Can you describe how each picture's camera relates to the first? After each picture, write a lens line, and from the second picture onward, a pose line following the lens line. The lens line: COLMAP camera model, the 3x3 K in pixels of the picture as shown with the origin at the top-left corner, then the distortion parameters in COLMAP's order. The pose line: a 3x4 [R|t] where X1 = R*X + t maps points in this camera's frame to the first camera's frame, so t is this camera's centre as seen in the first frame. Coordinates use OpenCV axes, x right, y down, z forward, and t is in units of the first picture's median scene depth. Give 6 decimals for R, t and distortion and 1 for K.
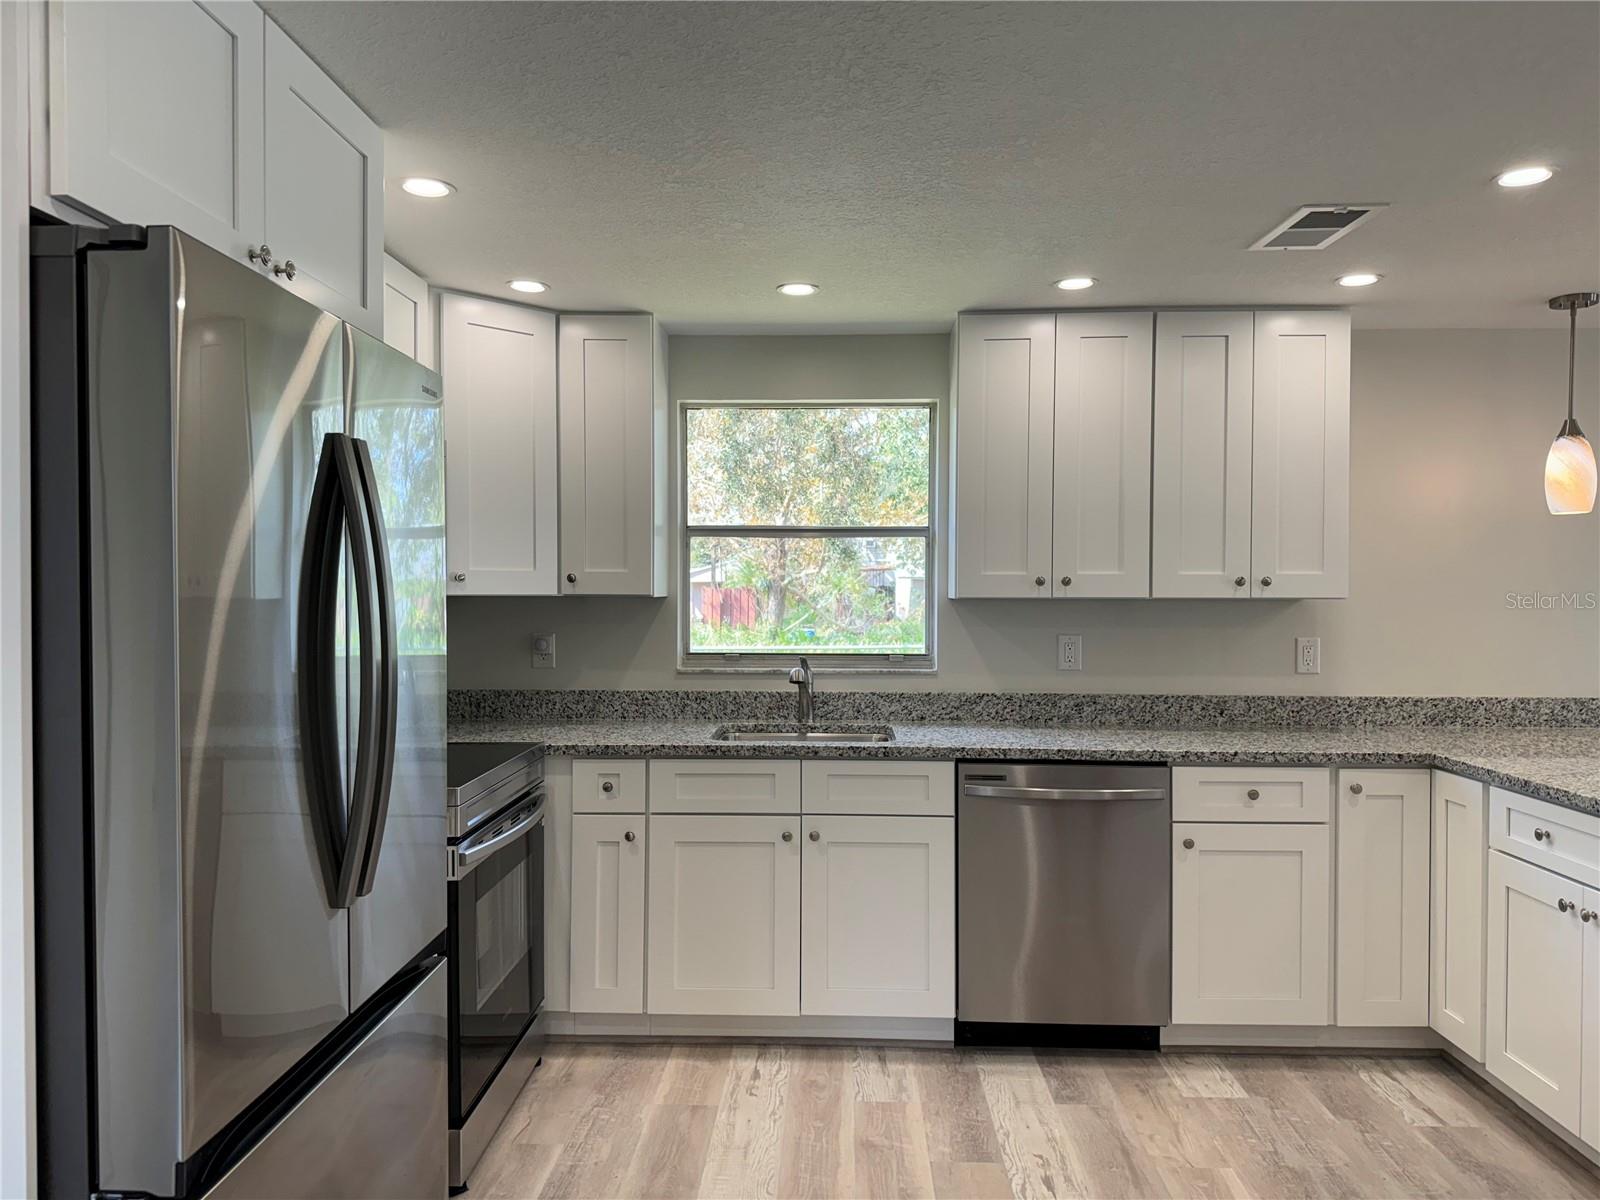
lens RADIAL K [[1149.5, 0, 800.0], [0, 1149.5, 600.0], [0, 0, 1]] dist [0.111517, -0.164980]
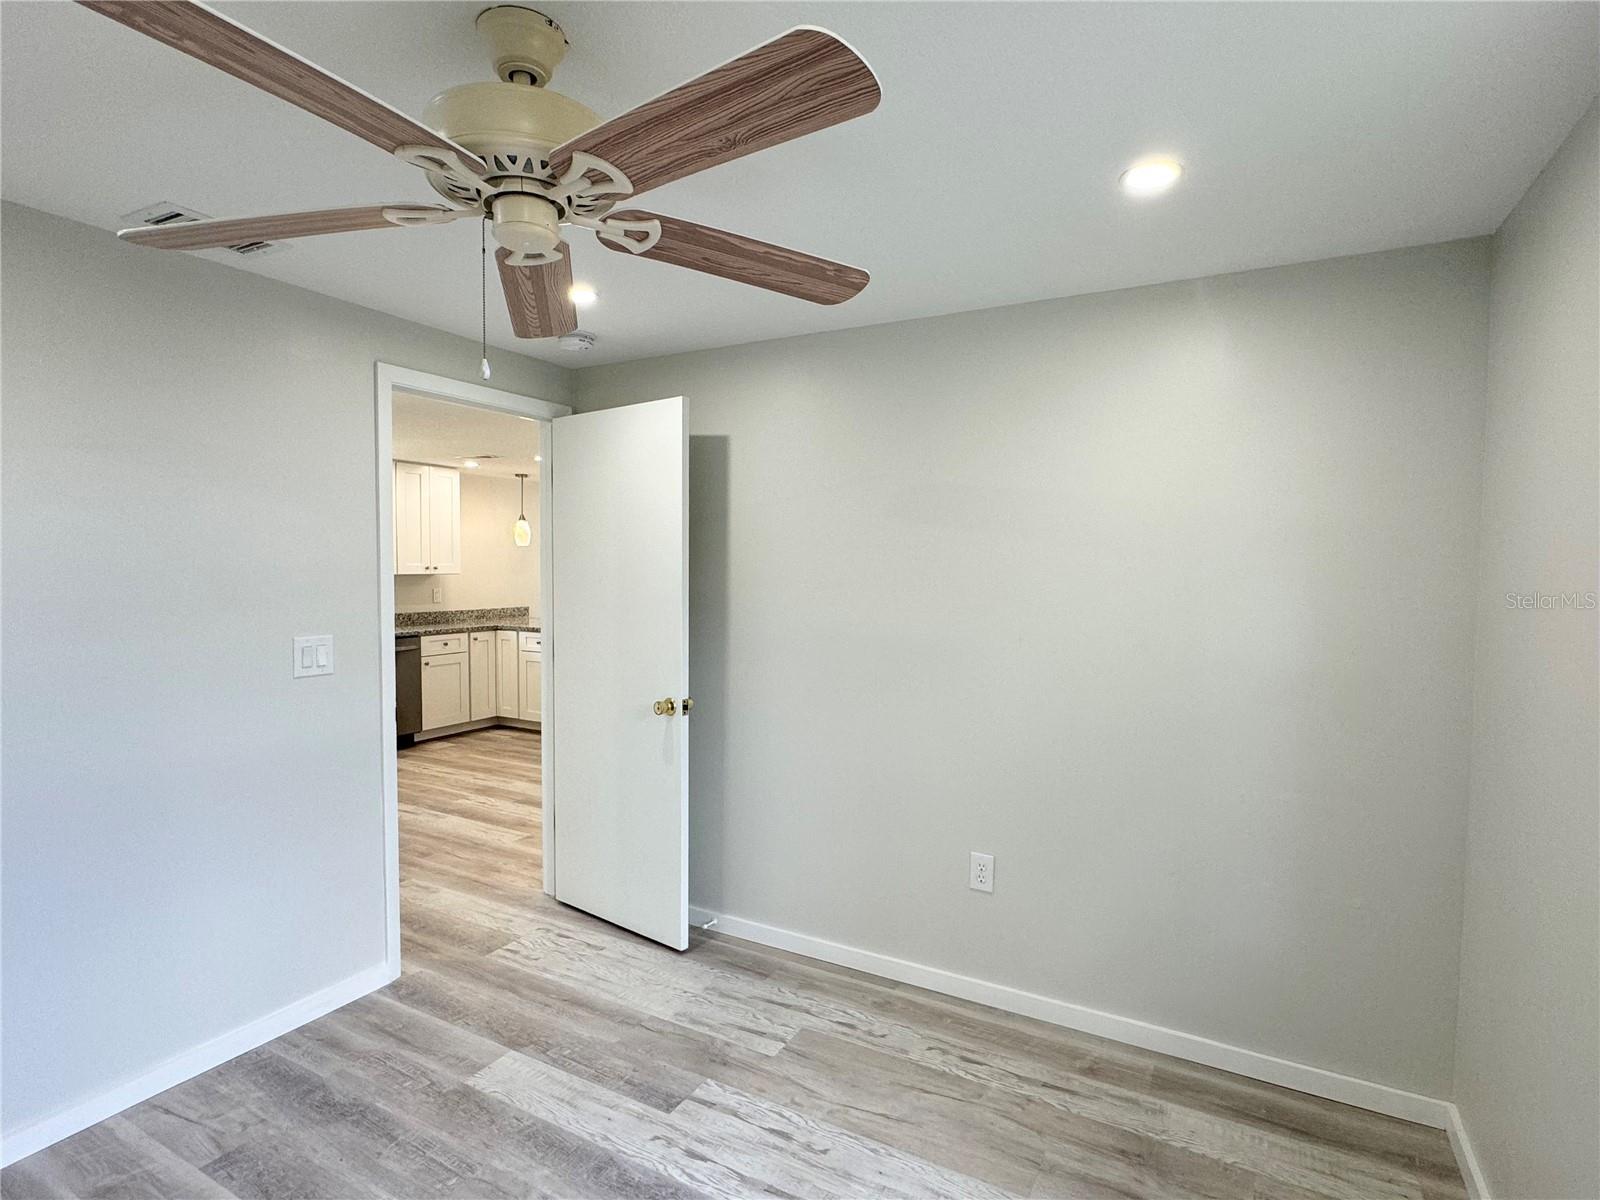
lens RADIAL K [[819.5, 0, 800.0], [0, 819.5, 600.0], [0, 0, 1]] dist [-0.000233, -0.000276]
pose [[0.456398, -0.035816, 0.889055, -0.920369], [0.007513, 0.999309, 0.036401, -0.004729], [-0.889744, -0.009934, 0.456351, -0.624335]]
